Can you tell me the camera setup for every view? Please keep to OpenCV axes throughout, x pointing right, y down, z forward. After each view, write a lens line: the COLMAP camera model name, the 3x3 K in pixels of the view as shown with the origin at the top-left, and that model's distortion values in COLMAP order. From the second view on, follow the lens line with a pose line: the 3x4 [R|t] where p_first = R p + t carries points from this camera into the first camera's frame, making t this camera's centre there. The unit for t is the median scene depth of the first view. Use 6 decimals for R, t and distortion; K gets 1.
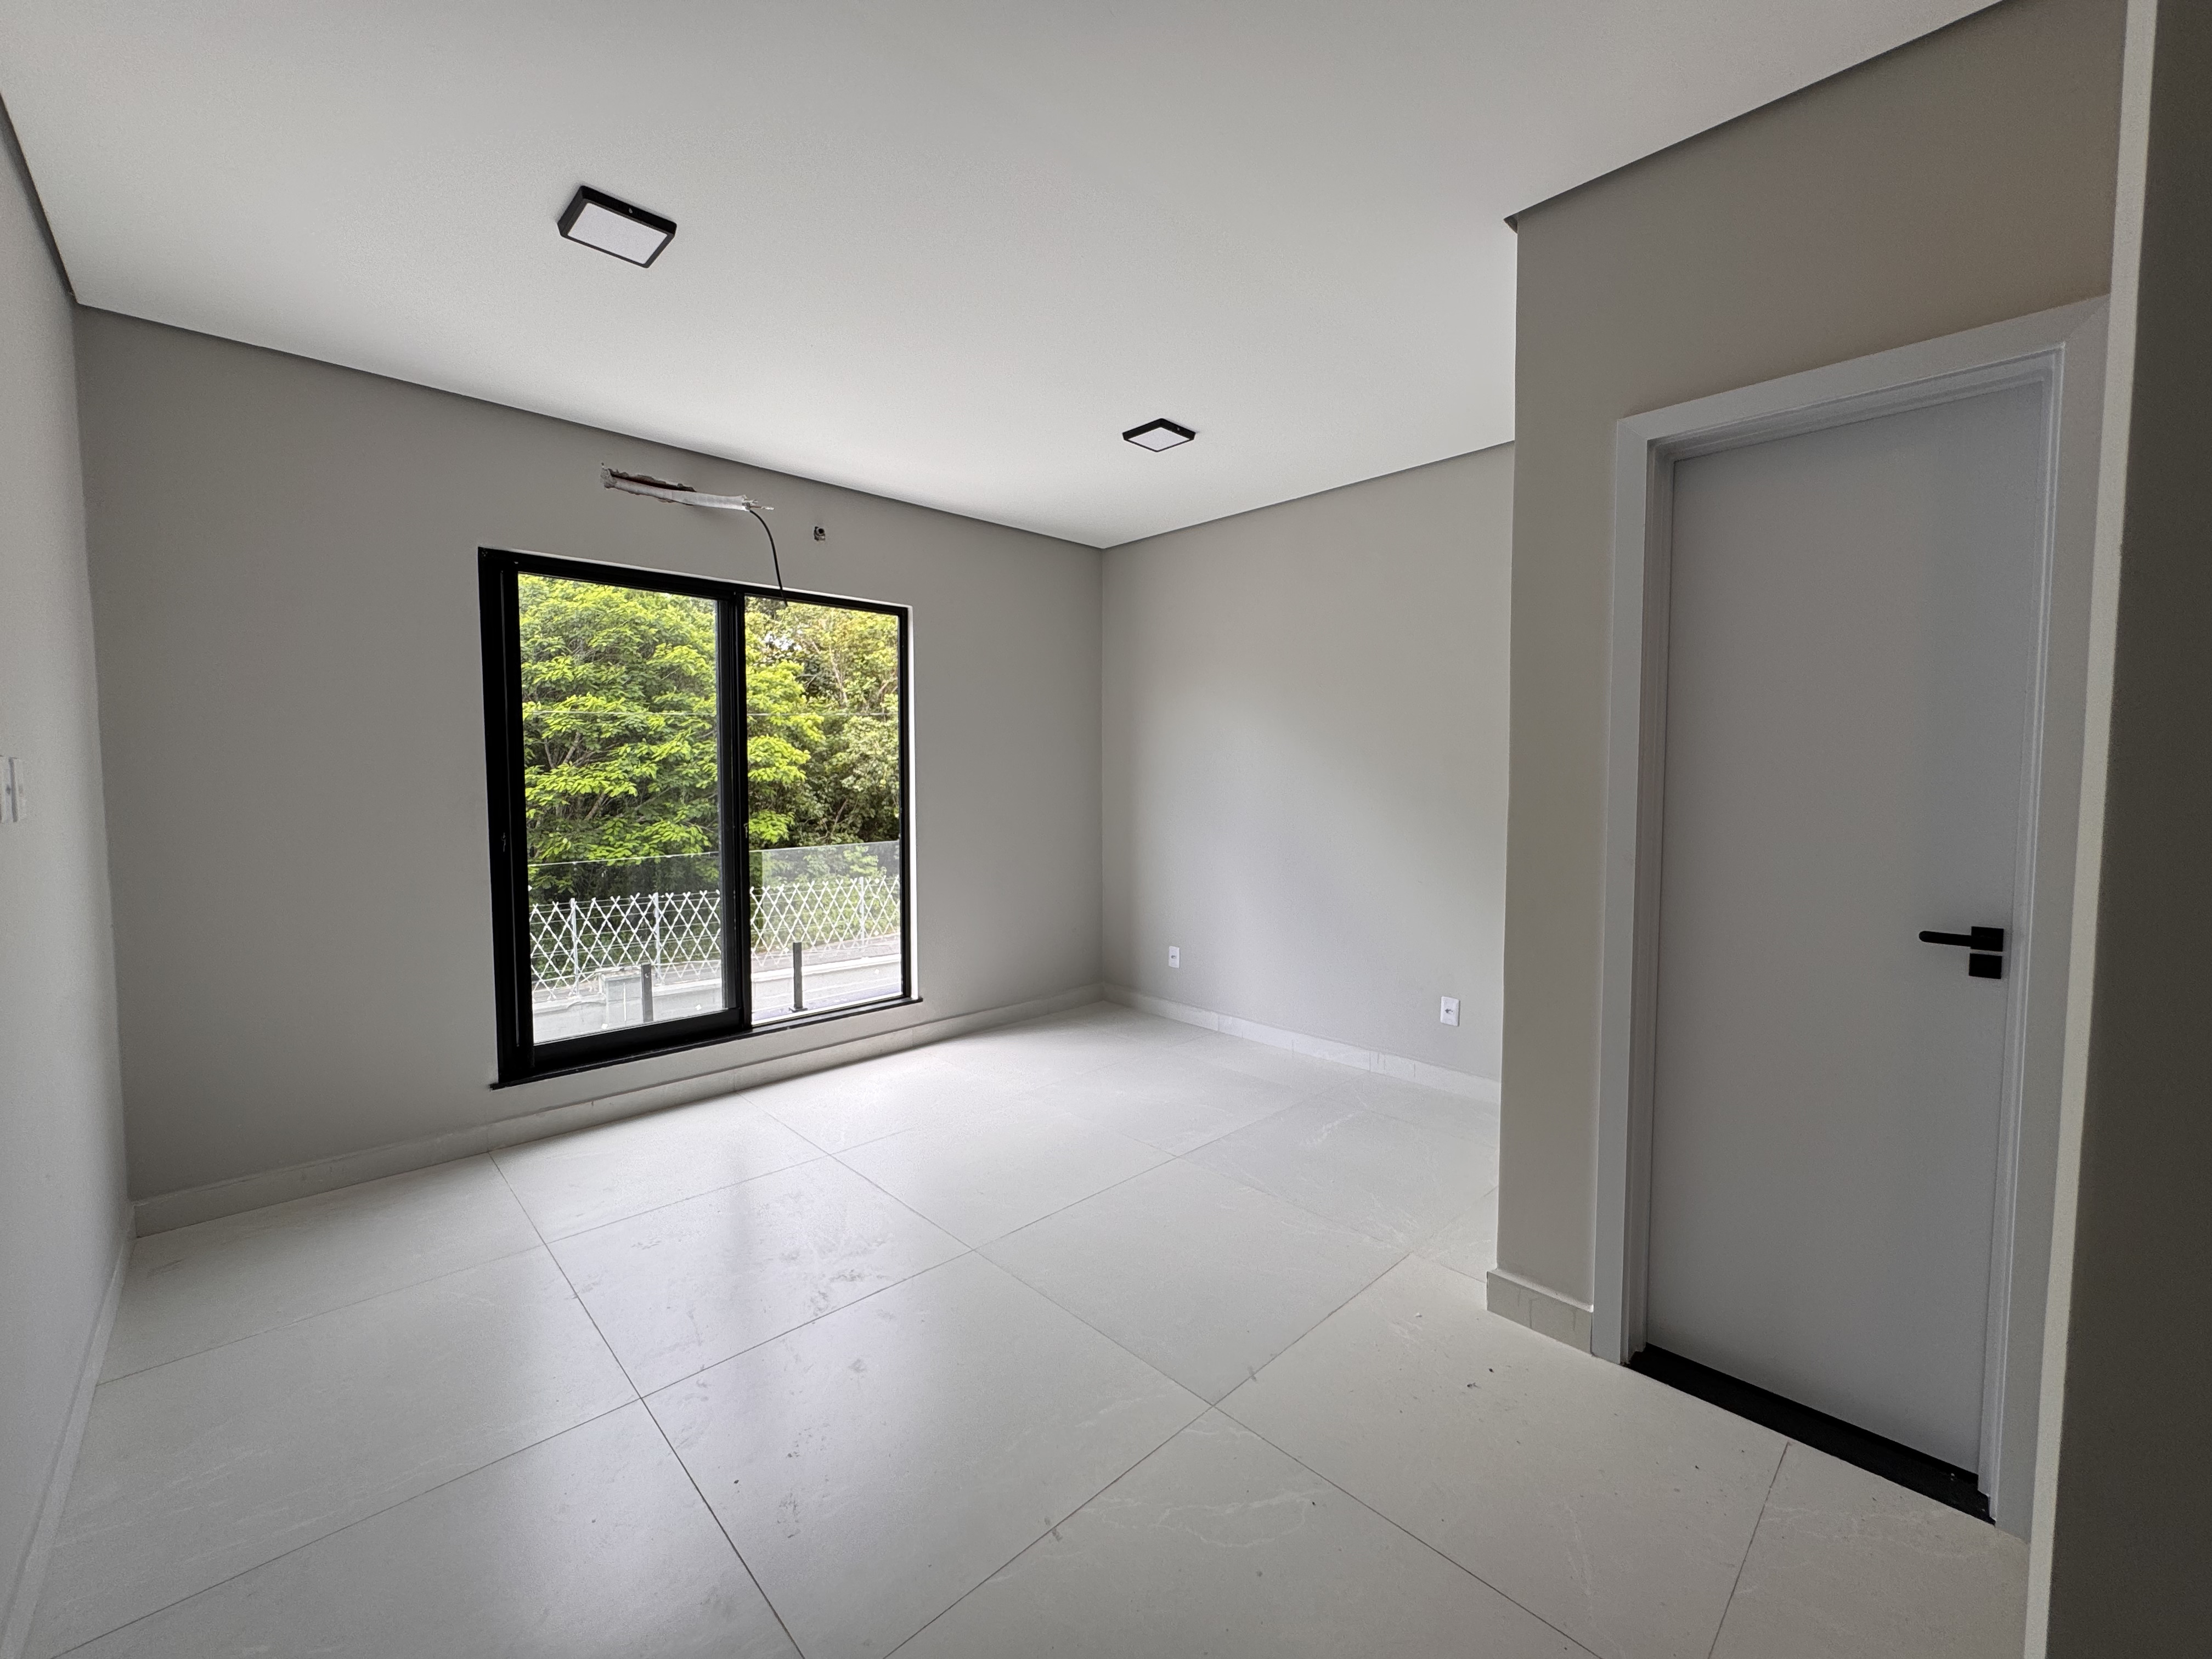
lens RADIAL K [[904.4, 0, 1104.8], [0, 904.4, 827.7], [0, 0, 1]] dist [0.000317, -0.000658]
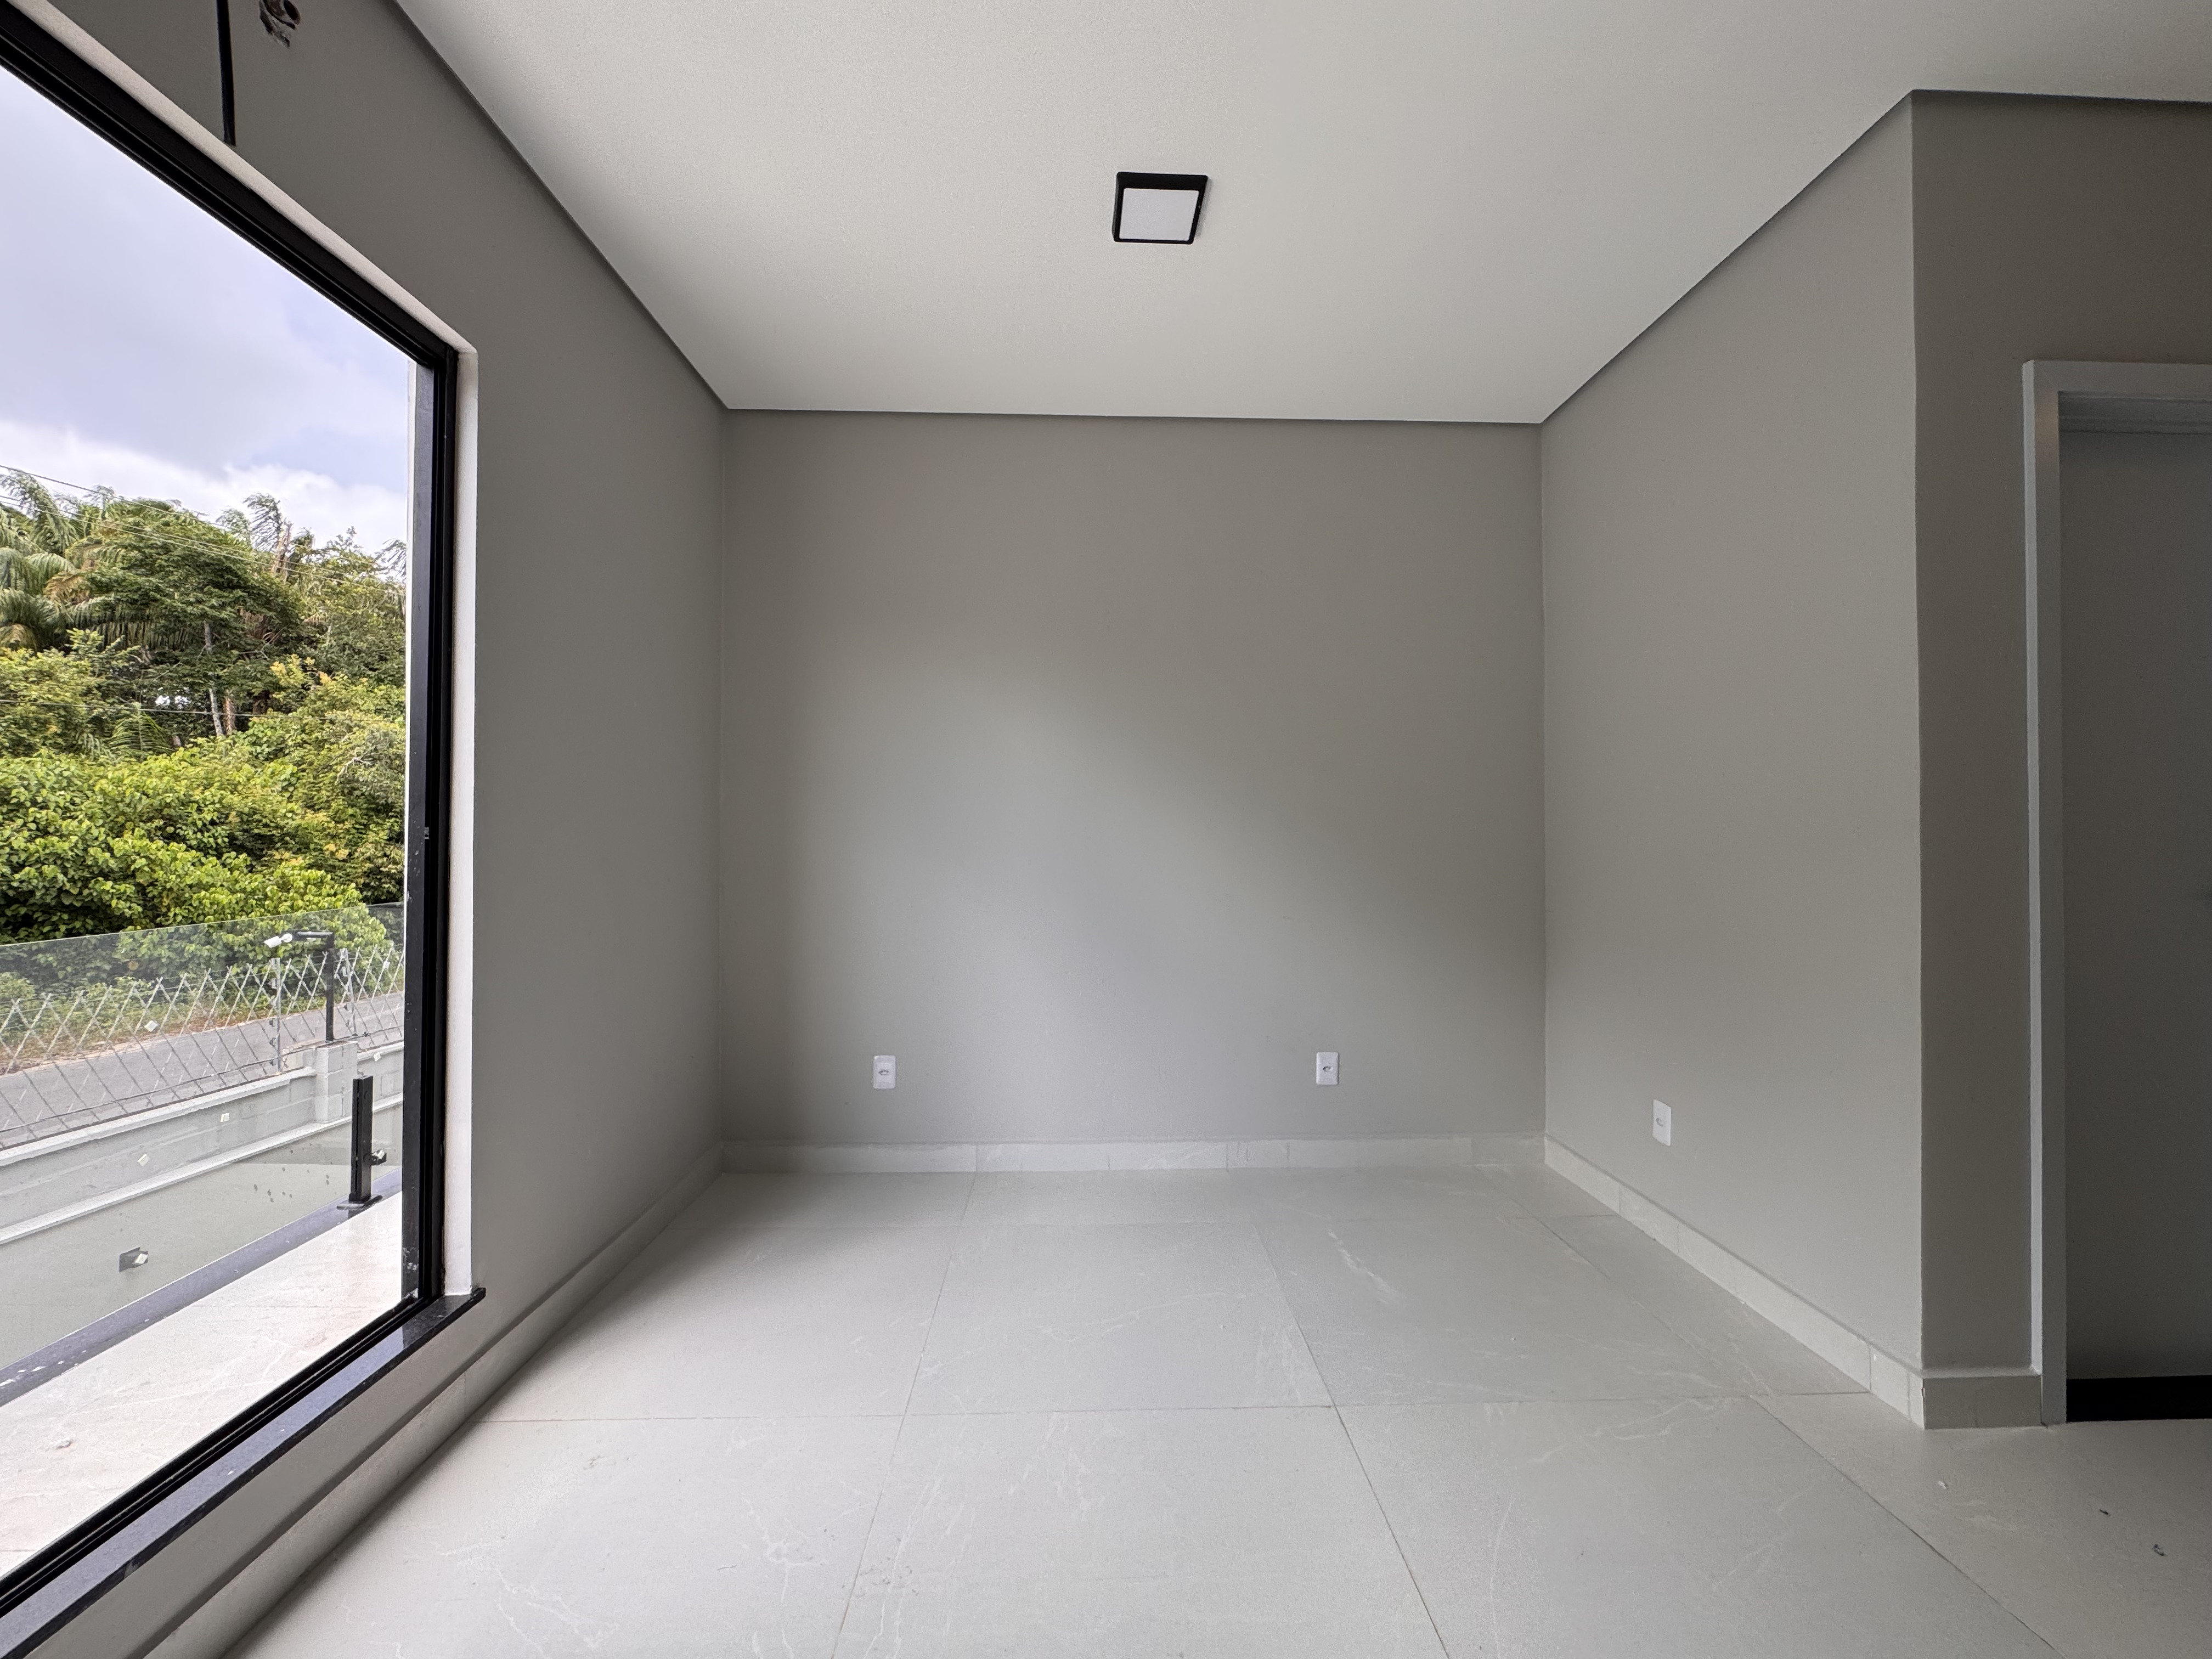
lens RADIAL K [[903.3, 0, 1106.0], [0, 903.3, 829.5], [0, 0, 1]] dist [-0.004323, 0.000137]
pose [[0.663750, 0.001965, 0.747952, -0.401458], [0.045186, 0.998065, -0.042721, 0.009694], [-0.746588, 0.062153, 0.662377, 0.622606]]
